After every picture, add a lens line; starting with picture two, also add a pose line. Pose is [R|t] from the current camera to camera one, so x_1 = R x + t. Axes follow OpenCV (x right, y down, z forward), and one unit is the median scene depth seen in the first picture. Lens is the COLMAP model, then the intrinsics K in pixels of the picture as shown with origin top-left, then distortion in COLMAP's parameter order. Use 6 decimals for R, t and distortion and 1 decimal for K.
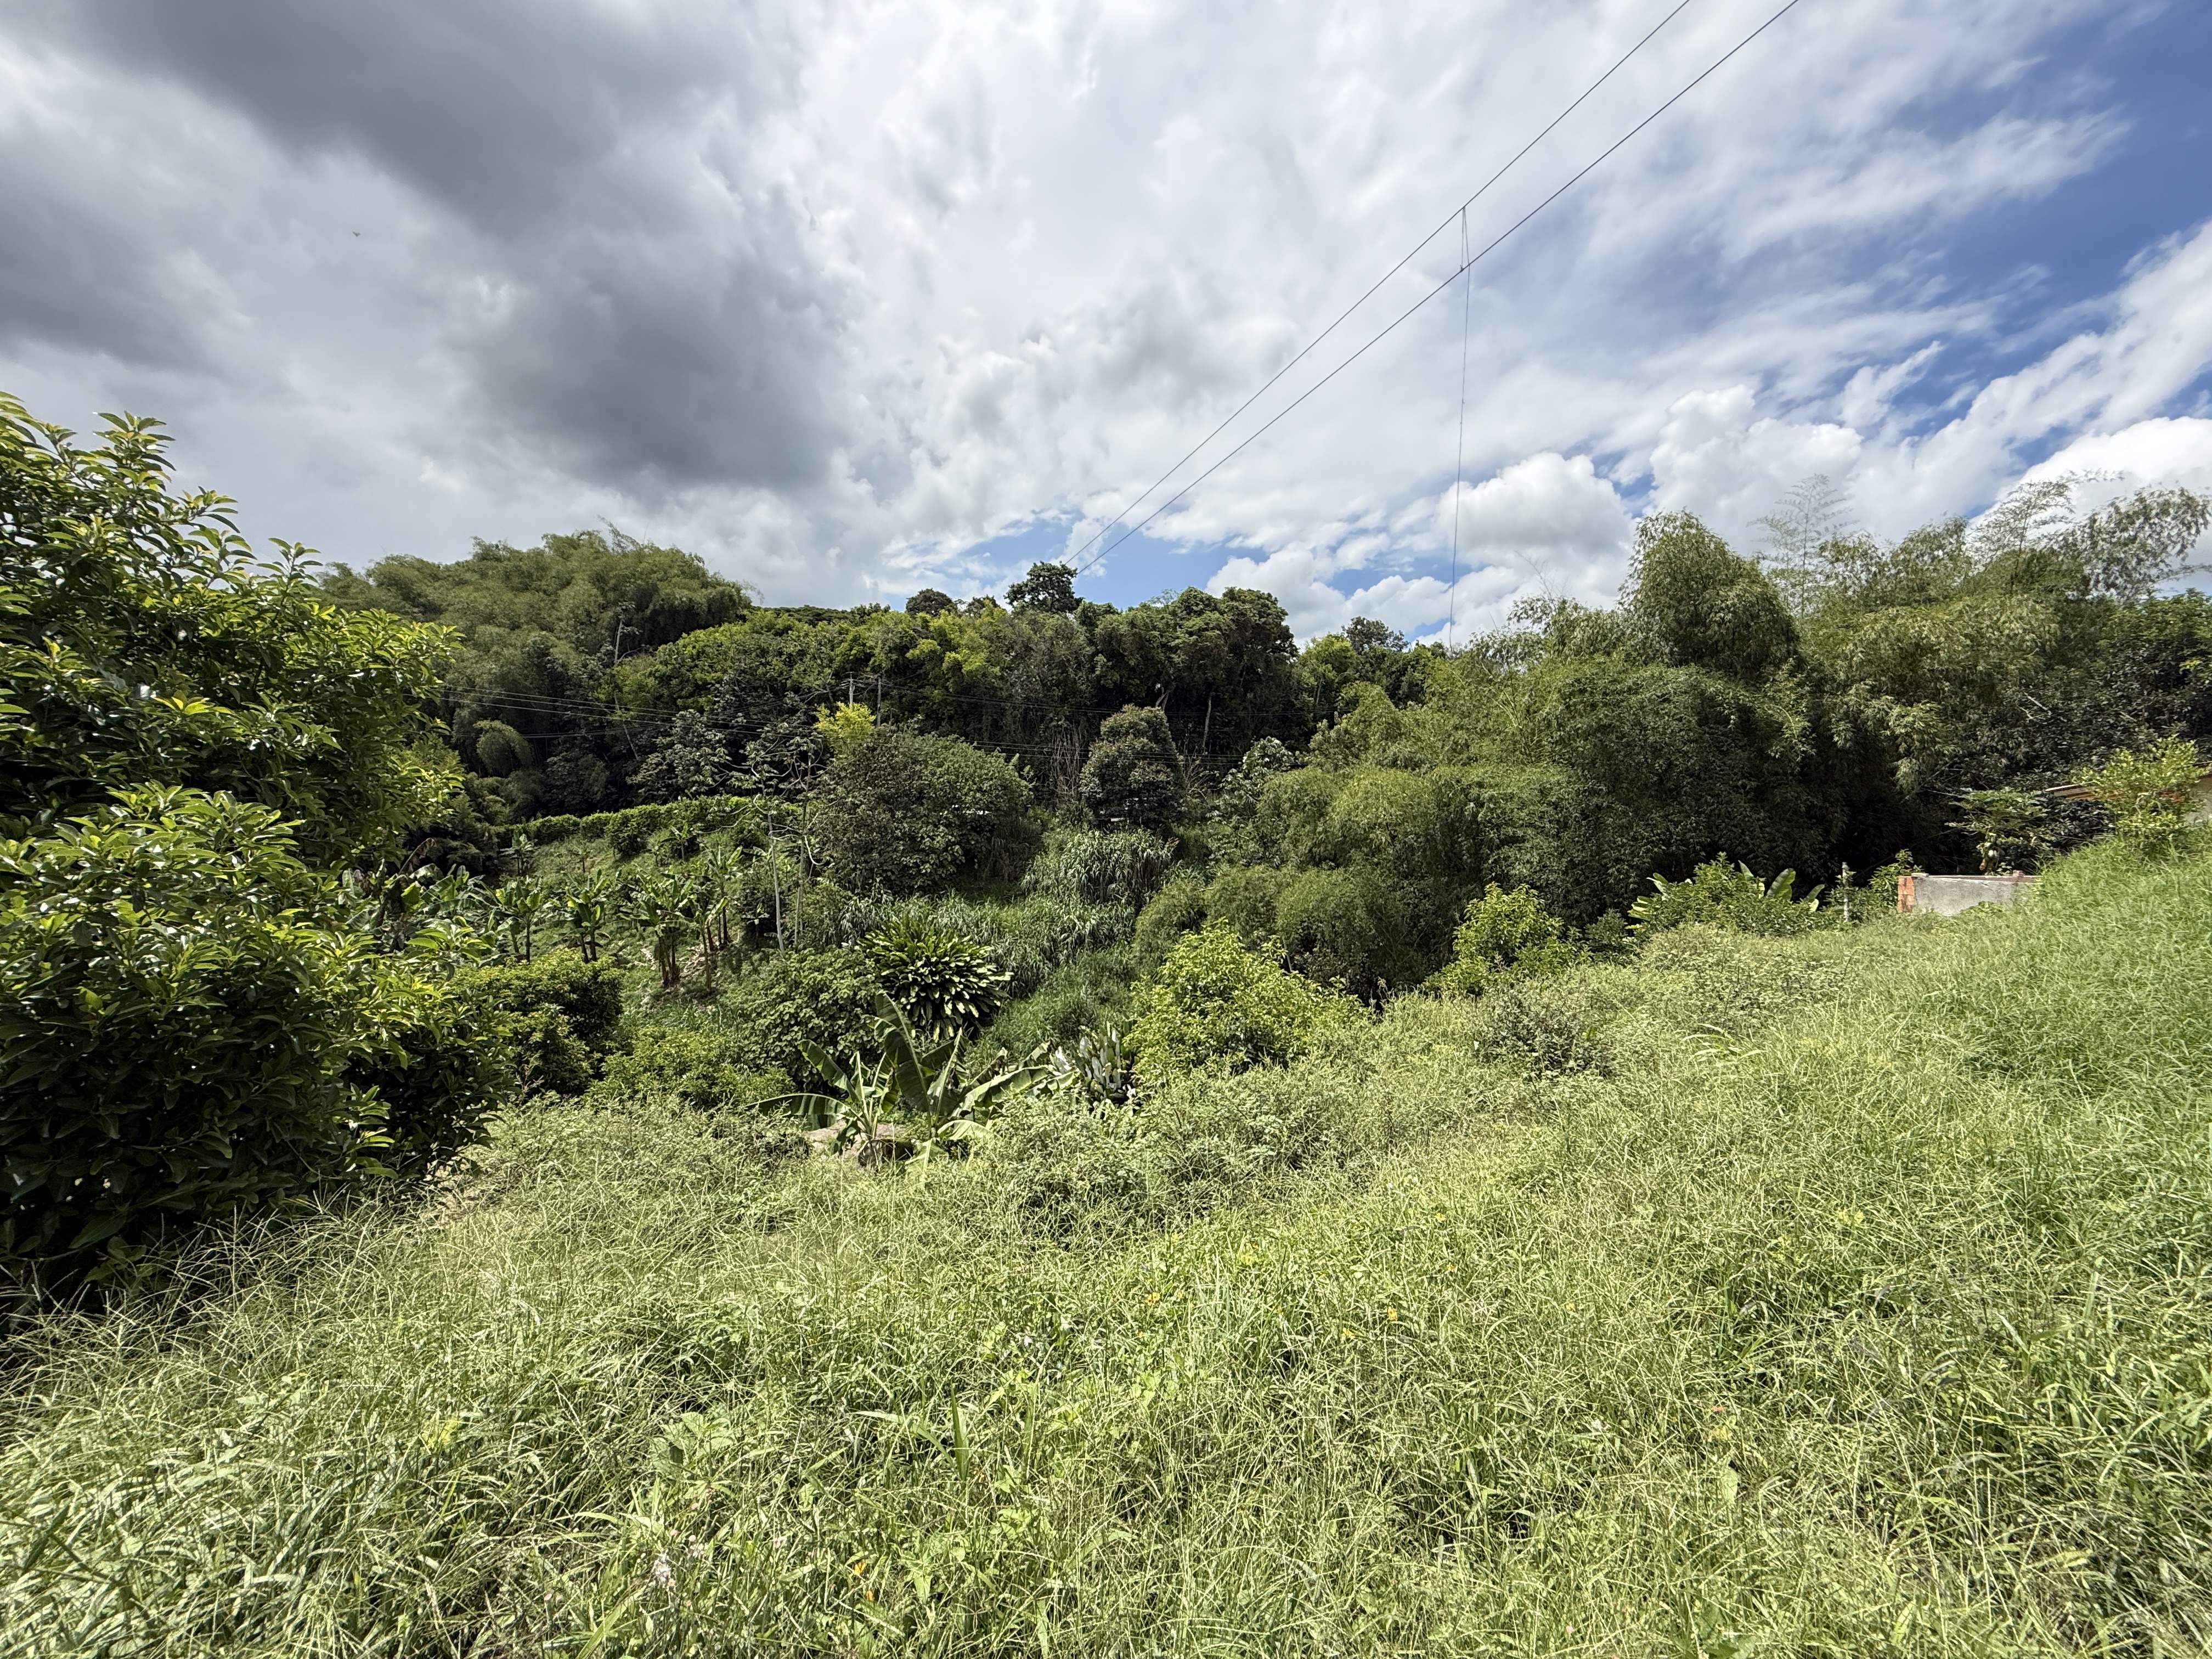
lens RADIAL K [[877.4, 0, 1096.4], [0, 877.4, 824.4], [0, 0, 1]] dist [-0.000746, 0.000157]
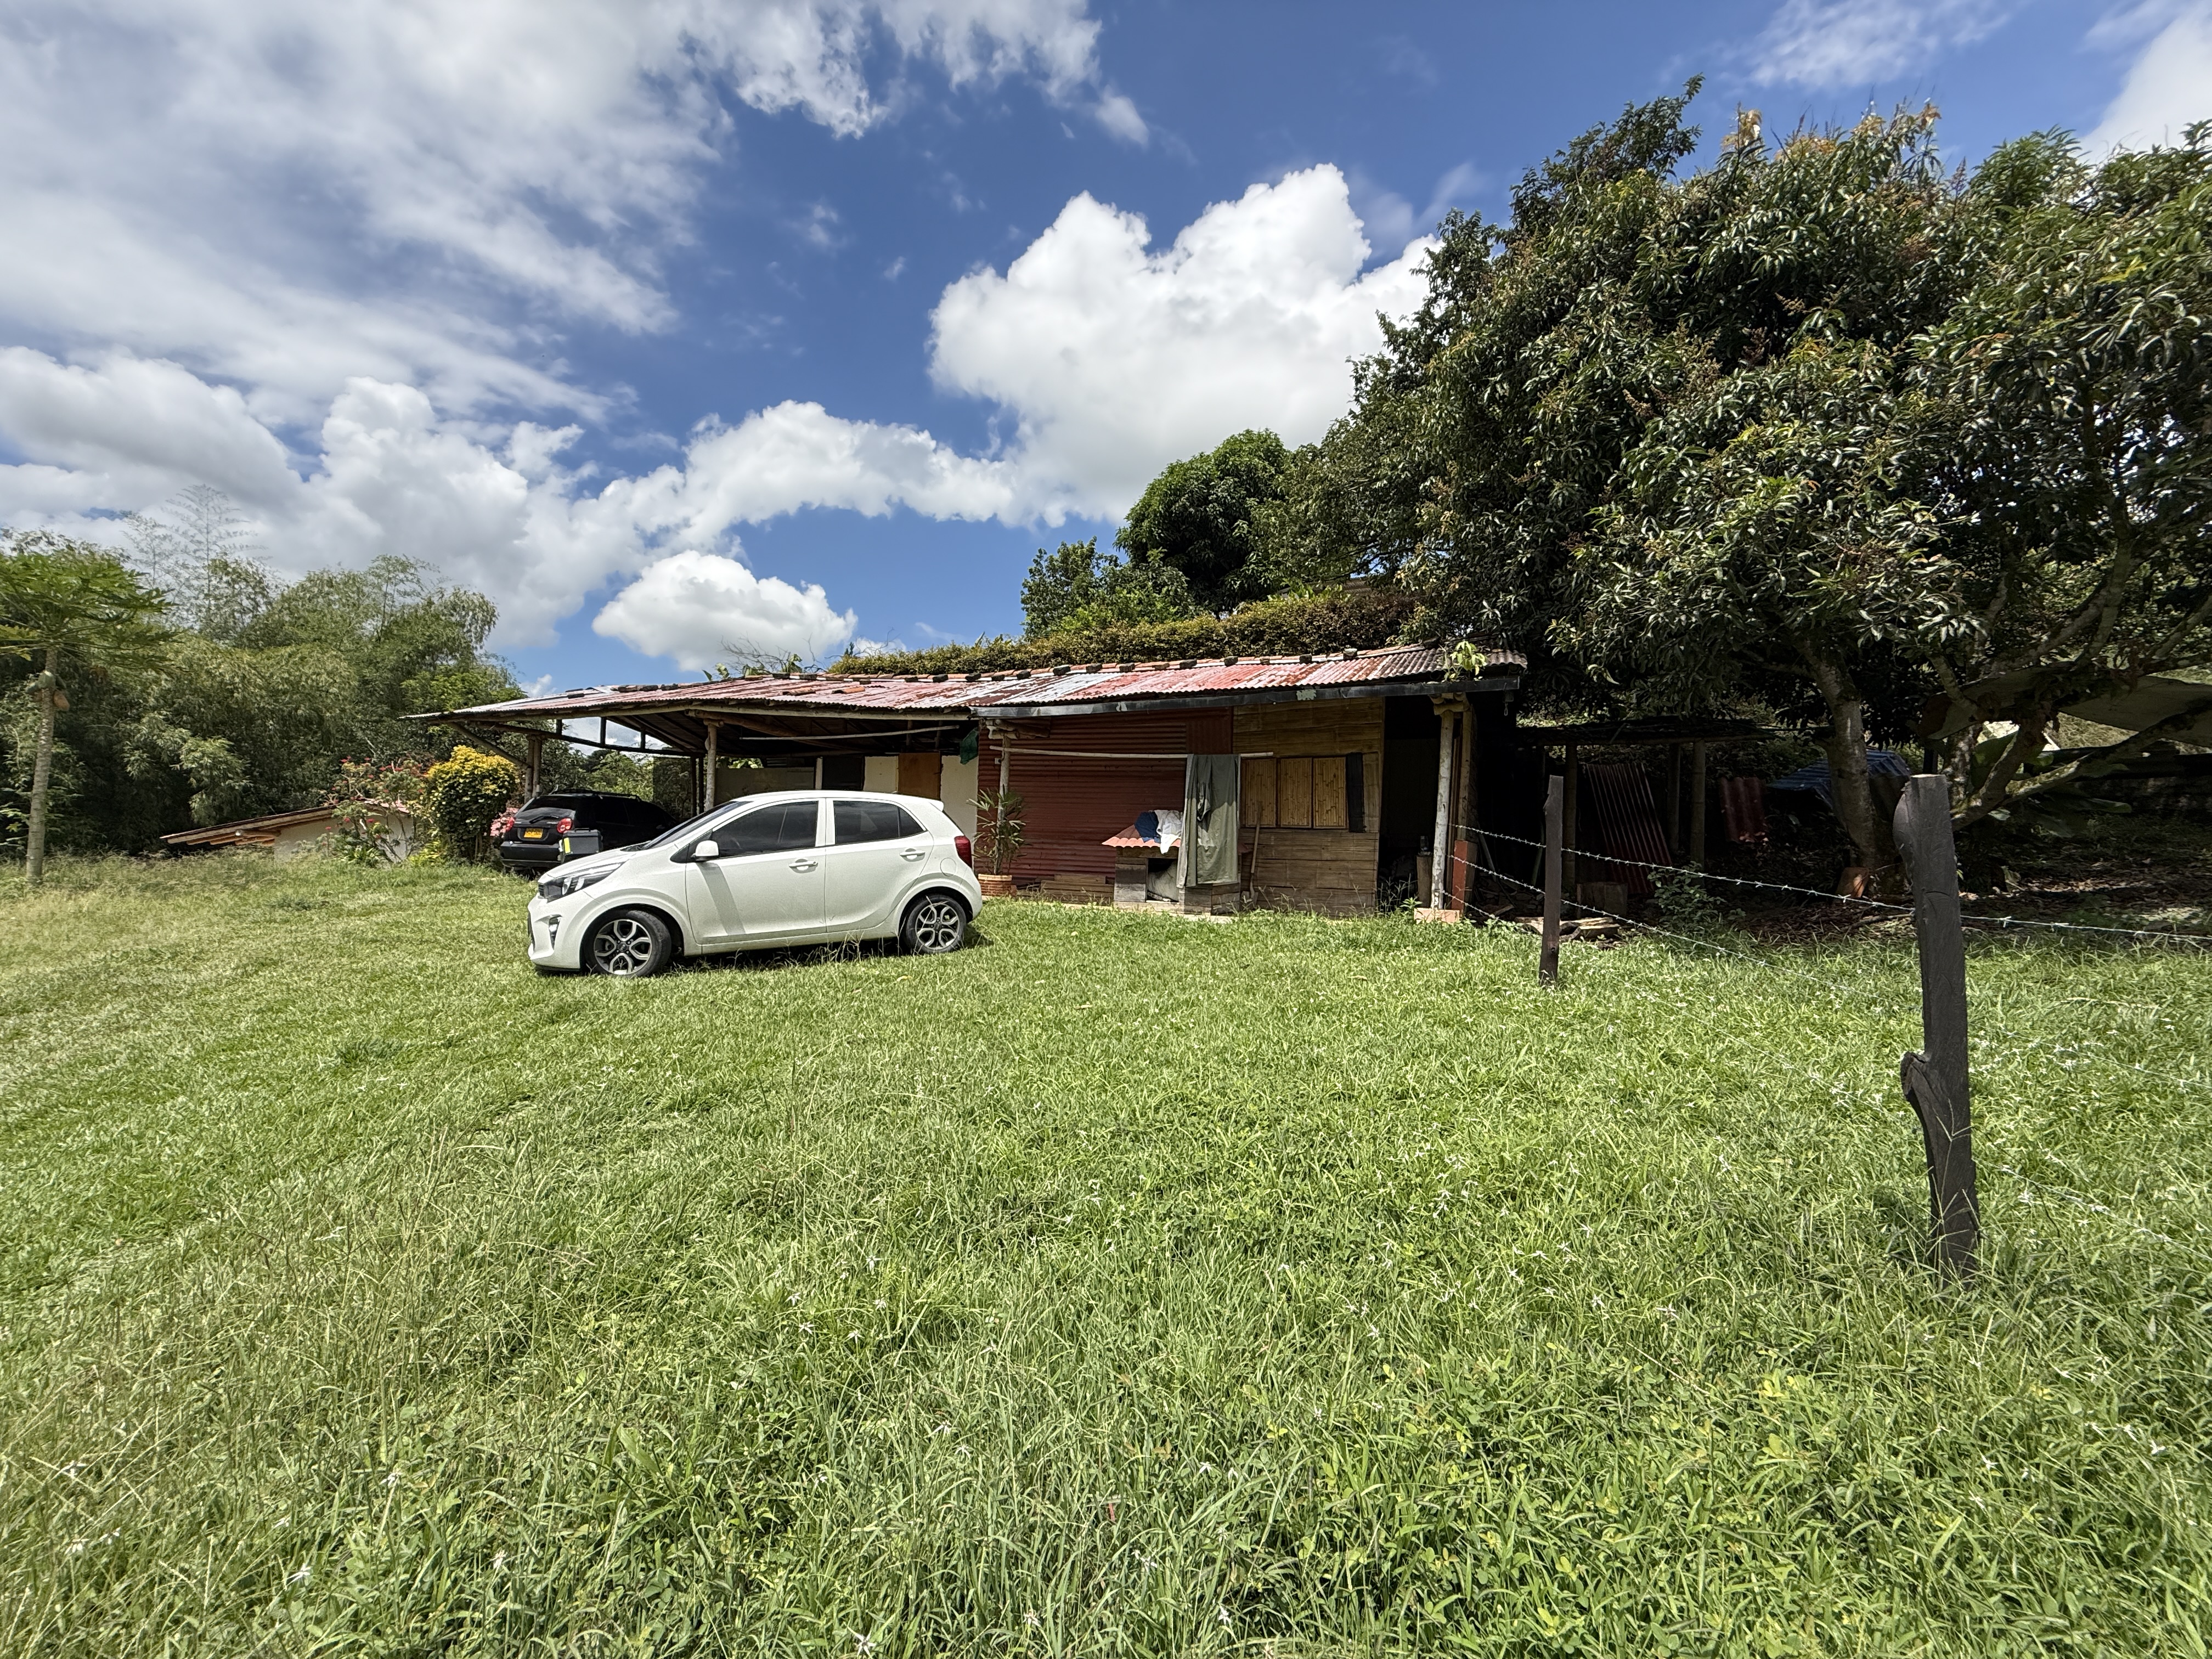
lens RADIAL K [[877.4, 0, 1098.0], [0, 877.4, 838.3], [0, 0, 1]] dist [-0.000746, 0.000157]
pose [[0.283690, -0.018518, 0.958737, 0.084568], [0.009379, 0.999819, 0.016536, -0.010481], [-0.958870, 0.004300, 0.283812, -0.096408]]
